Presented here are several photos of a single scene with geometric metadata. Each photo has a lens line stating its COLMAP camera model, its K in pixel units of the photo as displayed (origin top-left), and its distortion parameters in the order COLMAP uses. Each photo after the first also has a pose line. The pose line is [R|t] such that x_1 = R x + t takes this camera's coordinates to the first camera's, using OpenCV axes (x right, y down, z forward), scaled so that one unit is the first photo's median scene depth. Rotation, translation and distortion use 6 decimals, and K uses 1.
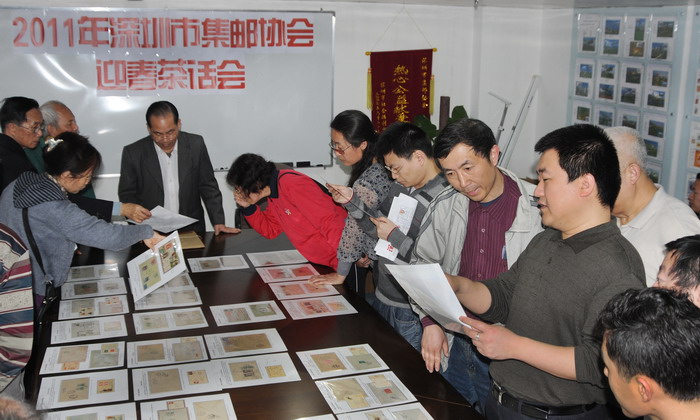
lens RADIAL K [[735.3, 0, 355.9], [0, 735.3, 193.4], [0, 0, 1]] dist [-0.115256, 0.042952]
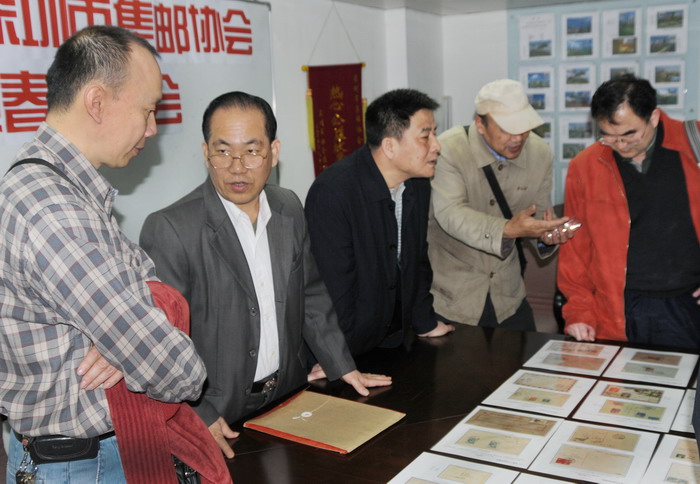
lens RADIAL K [[744.1, 0, 353.5], [0, 744.1, 245.2], [0, 0, 1]] dist [-0.114346, 0.019754]
pose [[0.776245, -0.157617, 0.610410, -0.423589], [0.190675, 0.981592, 0.010985, -0.028276], [-0.600905, 0.107862, 0.792010, 0.467092]]
